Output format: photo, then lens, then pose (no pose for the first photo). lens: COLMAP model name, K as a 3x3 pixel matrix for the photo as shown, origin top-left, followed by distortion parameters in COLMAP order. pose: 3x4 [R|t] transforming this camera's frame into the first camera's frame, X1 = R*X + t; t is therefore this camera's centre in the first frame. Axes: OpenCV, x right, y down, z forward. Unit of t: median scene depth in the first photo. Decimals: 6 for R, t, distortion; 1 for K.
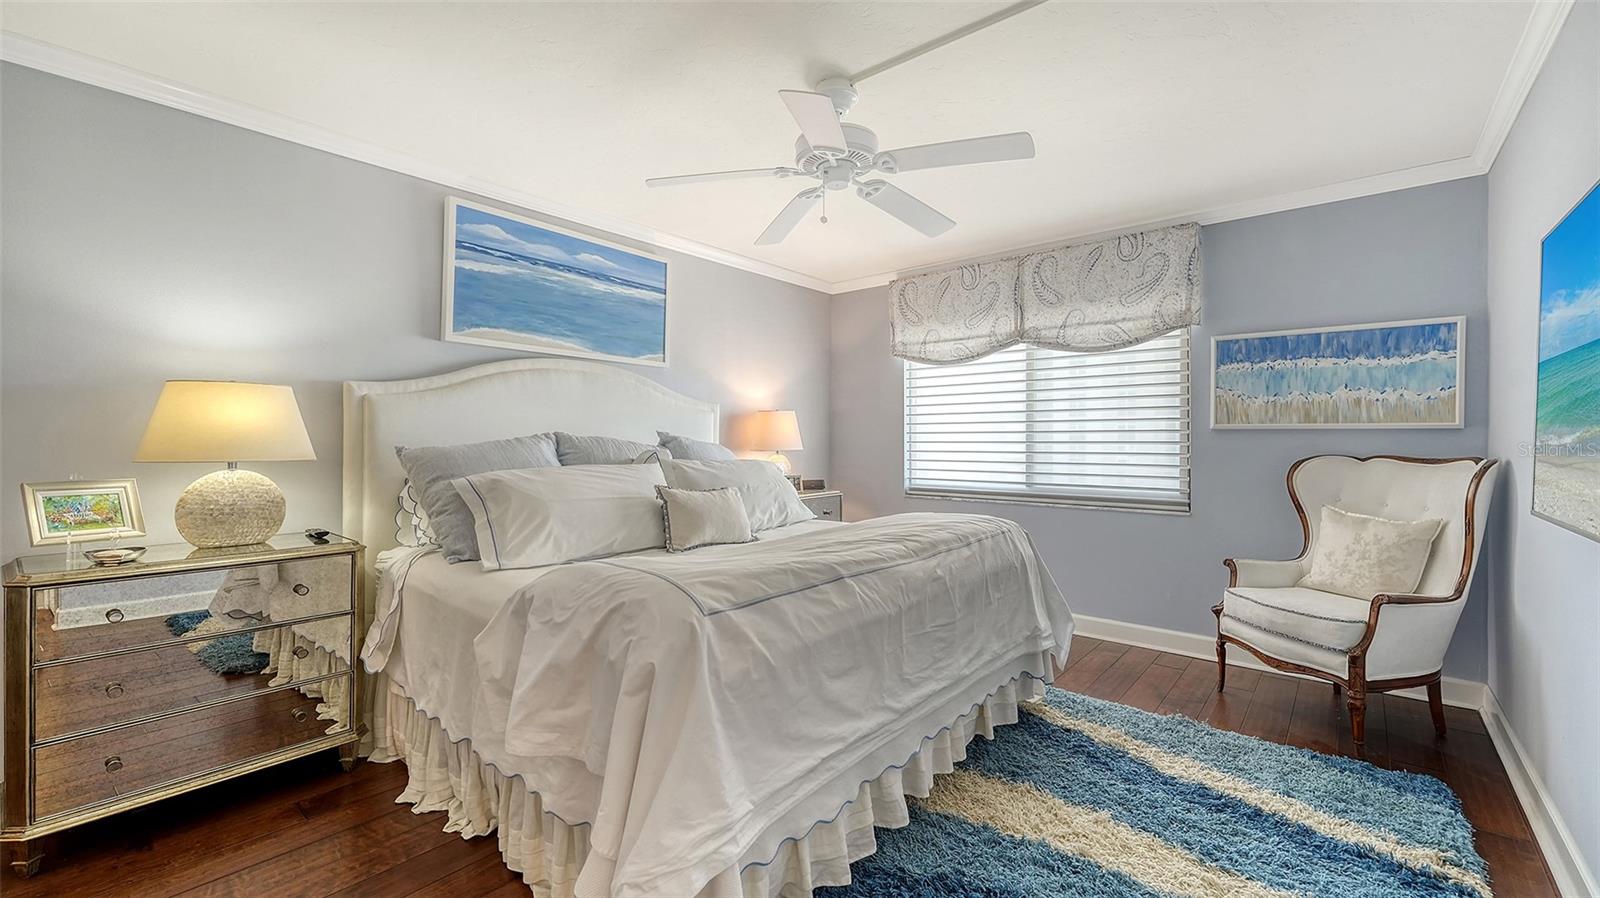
lens RADIAL K [[640.7, 0, 799.3], [0, 640.7, 445.1], [0, 0, 1]] dist [-0.000113, -0.000087]
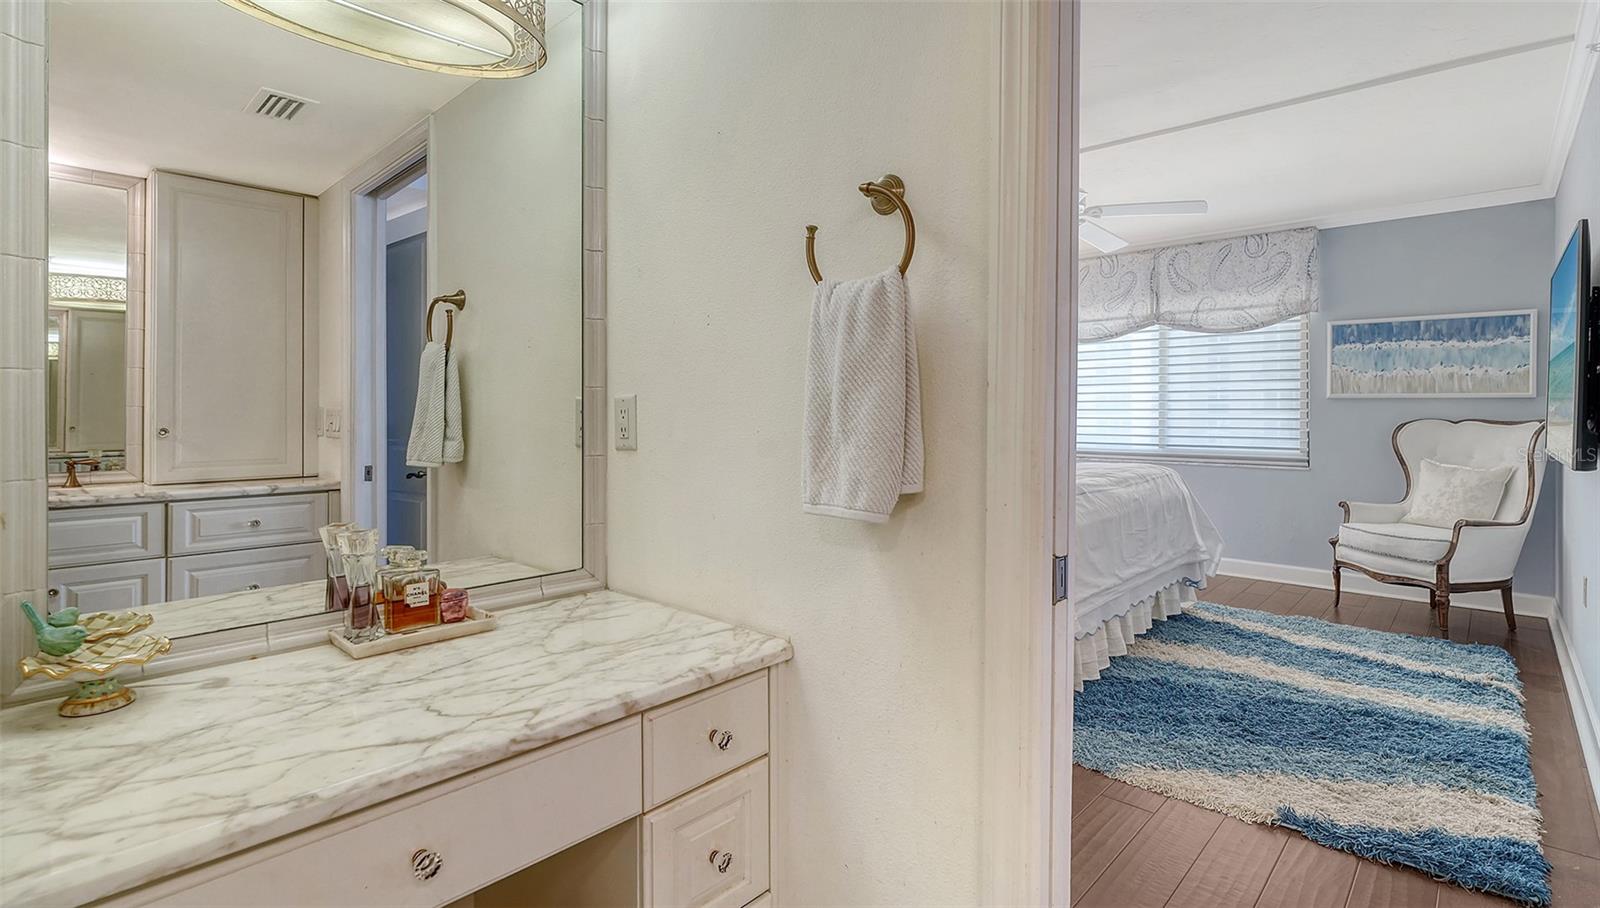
lens RADIAL K [[728.2, 0, 784.2], [0, 728.2, 415.6], [0, 0, 1]] dist [-0.003087, 0.002138]
pose [[0.998117, 0.001800, -0.061312, -0.334597], [-0.001992, 0.999993, -0.003063, 0.016324], [0.061306, 0.003179, 0.998114, -0.488765]]
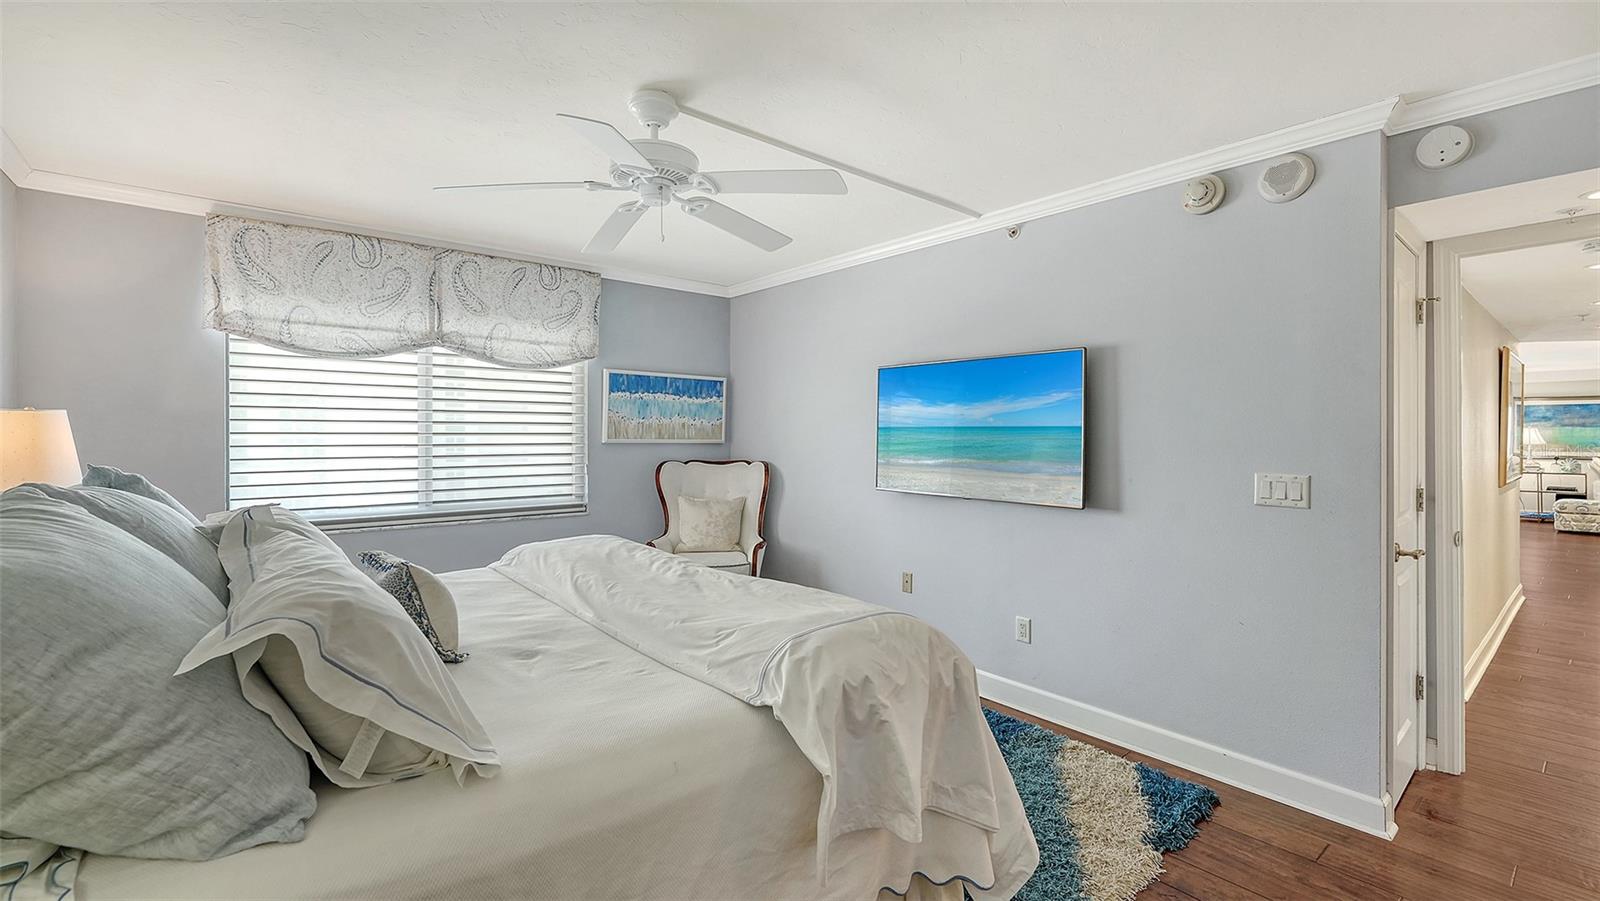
lens RADIAL K [[688.7, 0, 777.7], [0, 688.7, 431.0], [0, 0, 1]] dist [-0.010216, 0.000569]
pose [[0.169735, 0.003118, 0.985485, -0.693841], [0.007001, 0.999966, -0.004370, -0.045047], [-0.985465, 0.007641, 0.169707, 0.497273]]
